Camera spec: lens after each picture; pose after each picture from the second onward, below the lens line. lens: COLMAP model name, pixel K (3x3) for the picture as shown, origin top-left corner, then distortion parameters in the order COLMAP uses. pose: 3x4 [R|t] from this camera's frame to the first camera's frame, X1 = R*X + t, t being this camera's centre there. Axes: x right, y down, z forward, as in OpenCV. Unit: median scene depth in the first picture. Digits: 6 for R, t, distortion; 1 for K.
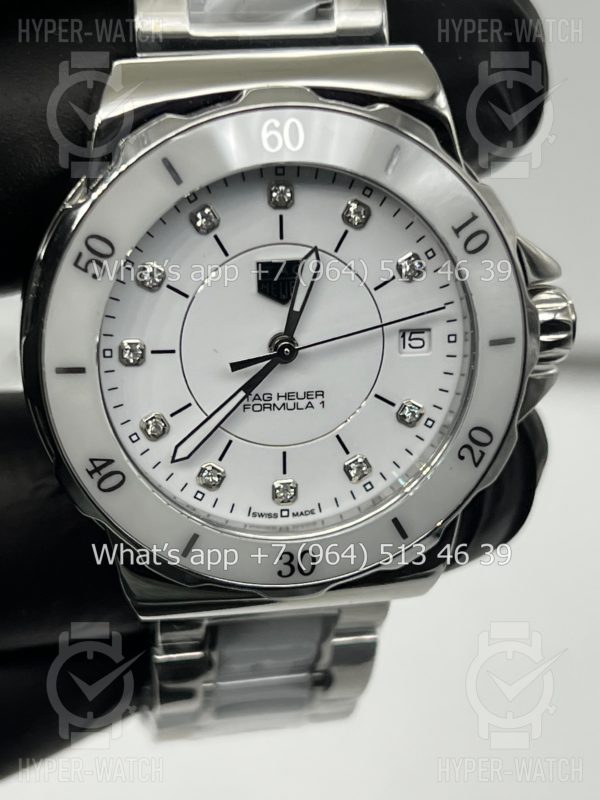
lens RADIAL K [[1830.1, 0, 285.2], [0, 1830.1, 381.6], [0, 0, 1]] dist [0.250757, -0.390571]
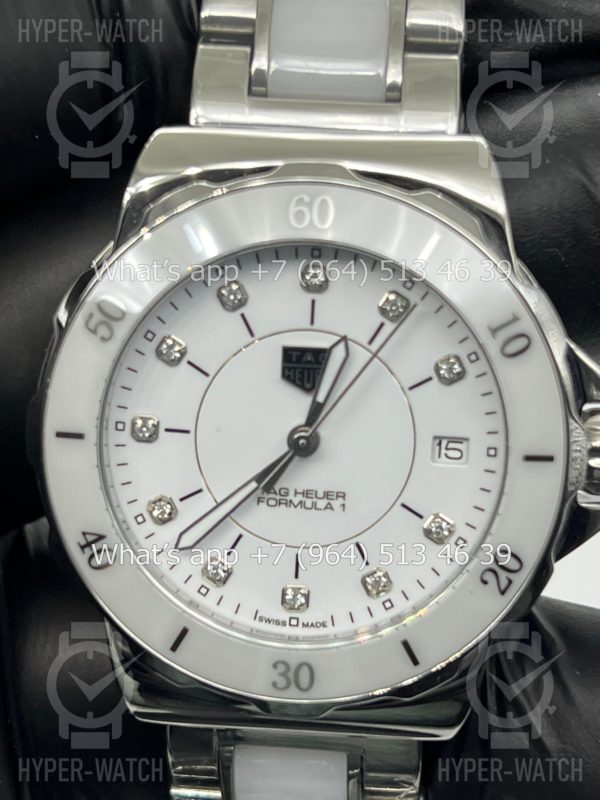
lens RADIAL K [[1830.1, 0, 285.2], [0, 1830.1, 381.6], [0, 0, 1]] dist [0.250757, -0.390571]
pose [[0.971476, 0.094356, -0.217556, 0.188694], [-0.119090, 0.987473, -0.103511, 0.049361], [0.205064, 0.126467, 0.970544, 0.085466]]
